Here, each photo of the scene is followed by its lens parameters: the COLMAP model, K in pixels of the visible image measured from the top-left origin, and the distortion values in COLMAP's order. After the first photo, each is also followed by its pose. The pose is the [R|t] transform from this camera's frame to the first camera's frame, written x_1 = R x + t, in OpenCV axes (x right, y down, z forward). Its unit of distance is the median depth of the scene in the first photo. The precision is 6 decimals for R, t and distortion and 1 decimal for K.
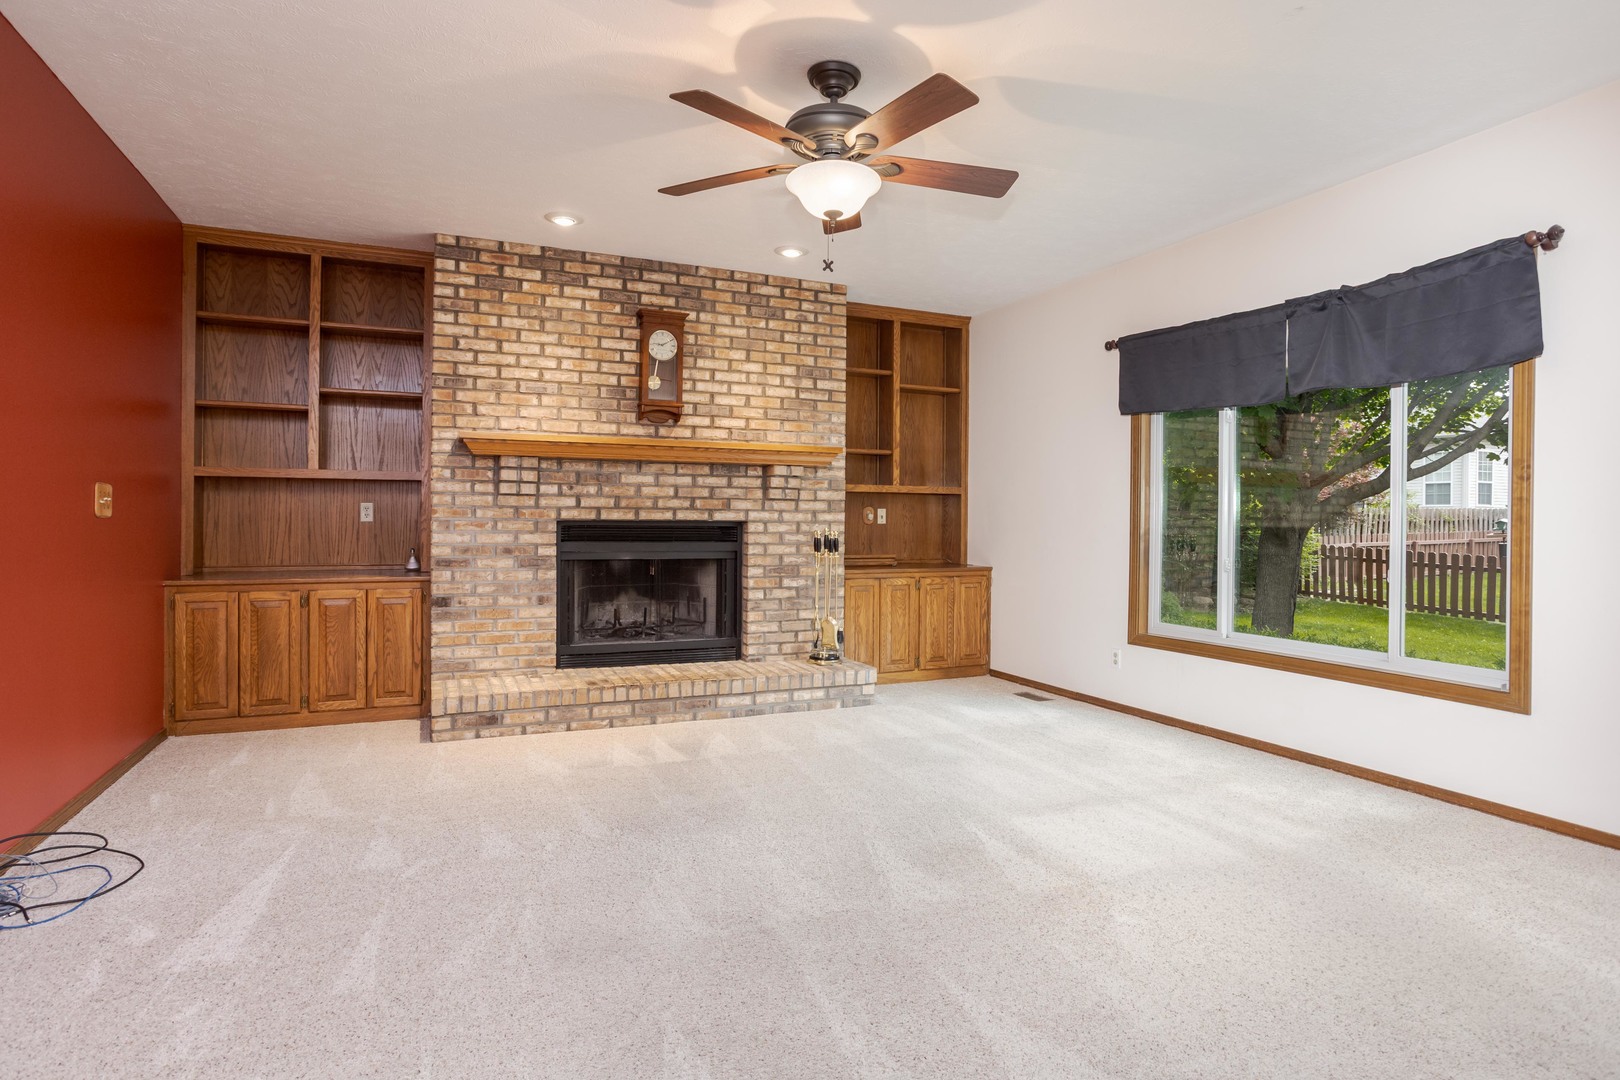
lens RADIAL K [[877.6, 0, 813.7], [0, 877.6, 521.8], [0, 0, 1]] dist [-0.056432, 0.022225]
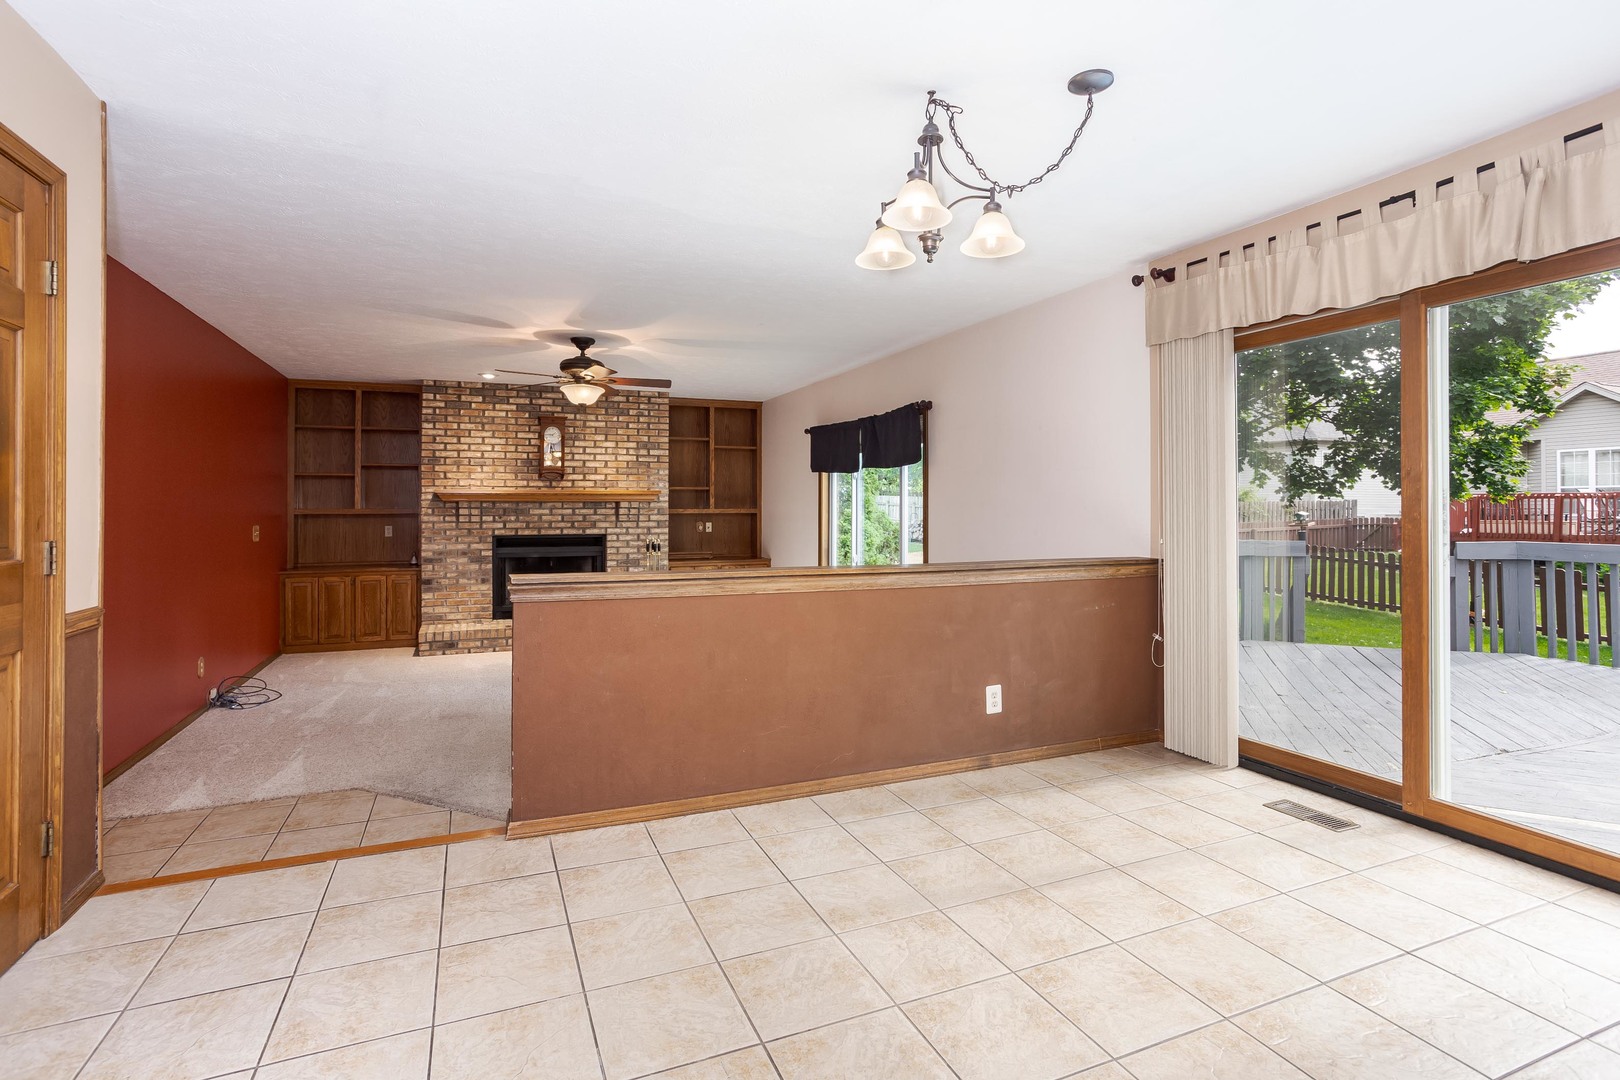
lens RADIAL K [[802.1, 0, 791.5], [0, 802.1, 495.5], [0, 0, 1]] dist [-0.041599, 0.000489]
pose [[0.999186, -0.010416, -0.038965, 0.365391], [0.009790, 0.999821, -0.016206, -0.049733], [0.039127, 0.015811, 0.999109, -0.579567]]
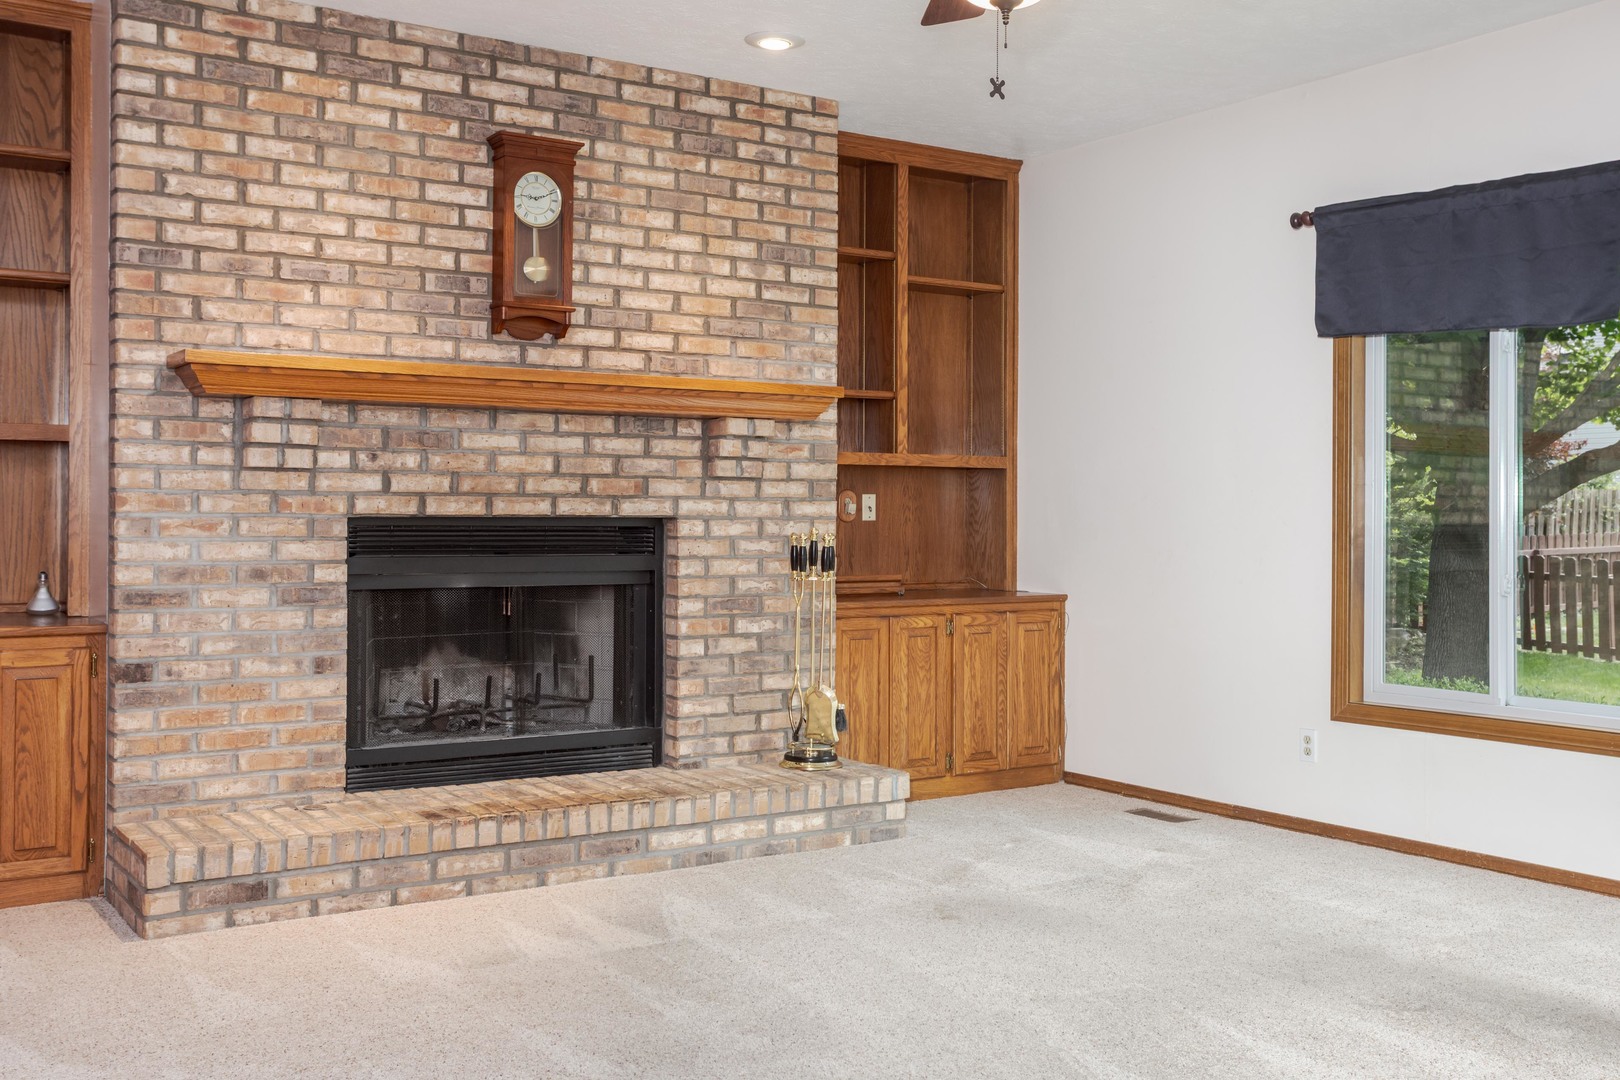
lens RADIAL K [[1631.3, 0, 814.5], [0, 1631.3, 502.9], [0, 0, 1]] dist [0.011299, 0.035304]
pose [[0.985846, -0.002369, 0.167636, -0.171808], [0.003909, 0.999953, -0.008854, -0.000278], [-0.167607, 0.009384, 0.985809, -0.044169]]
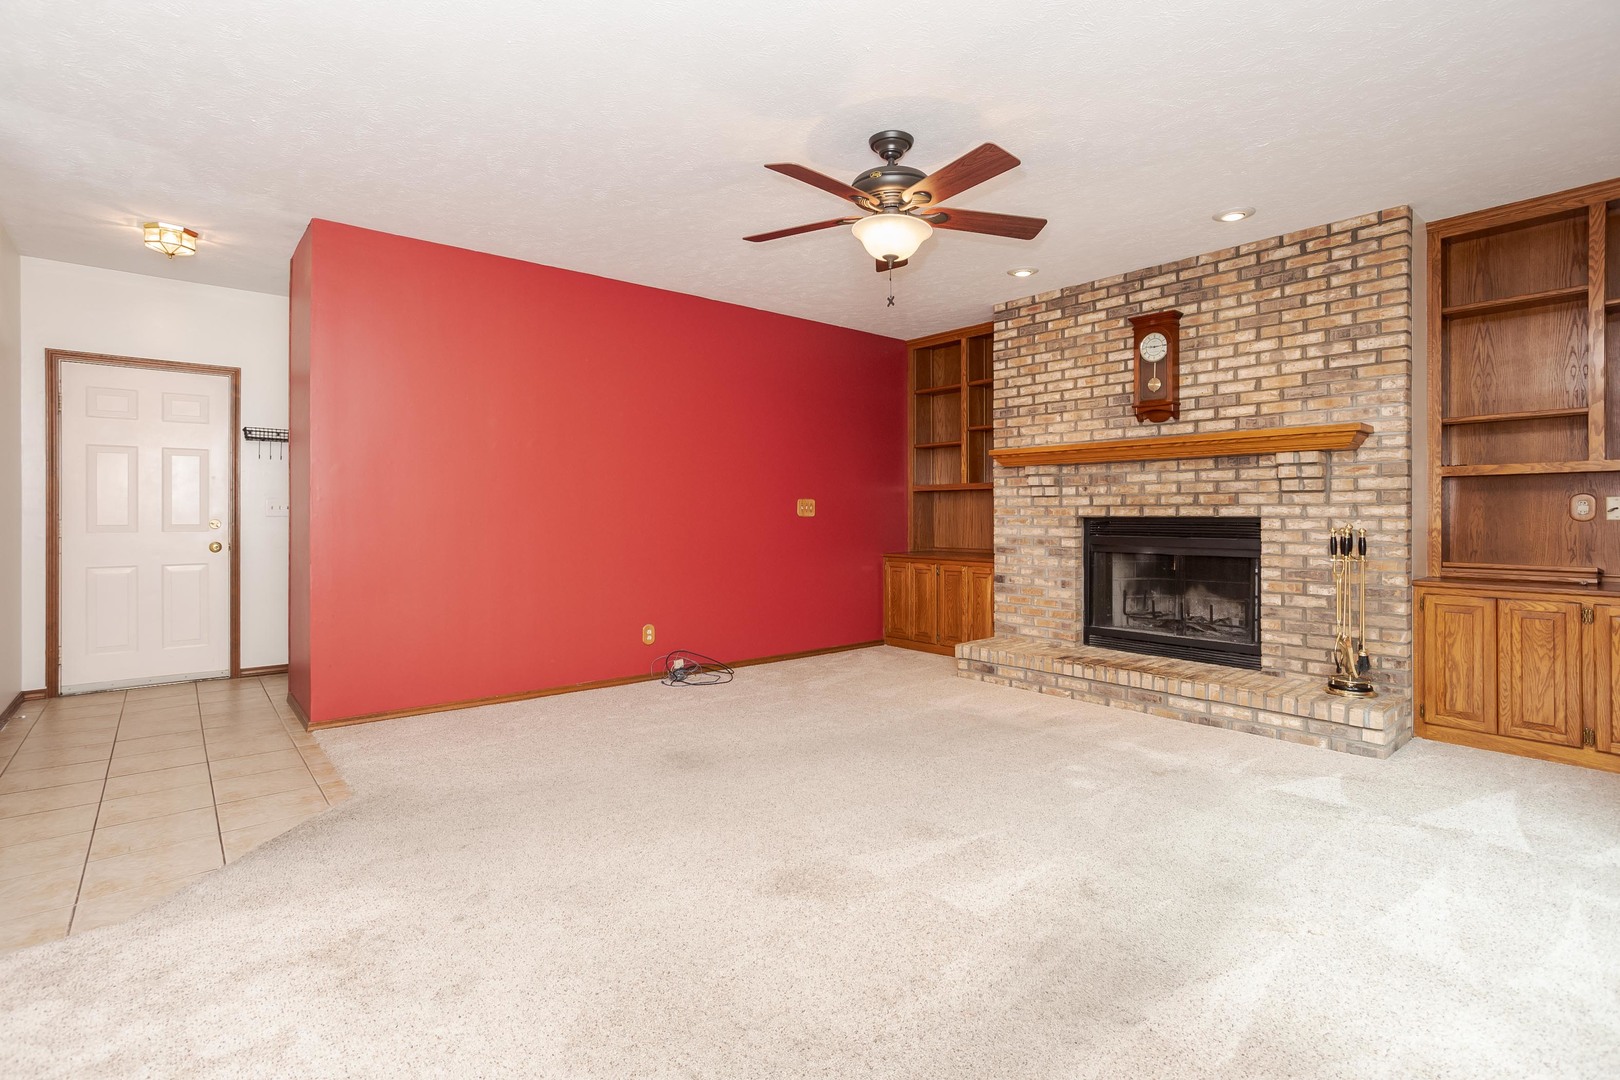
lens RADIAL K [[785.3, 0, 803.5], [0, 785.3, 512.8], [0, 0, 1]] dist [-0.043318, 0.036034]
pose [[0.274675, -0.010856, -0.961476, 0.592103], [0.000955, 0.999939, -0.011018, 0.003541], [0.961537, 0.002108, 0.274669, 0.345864]]
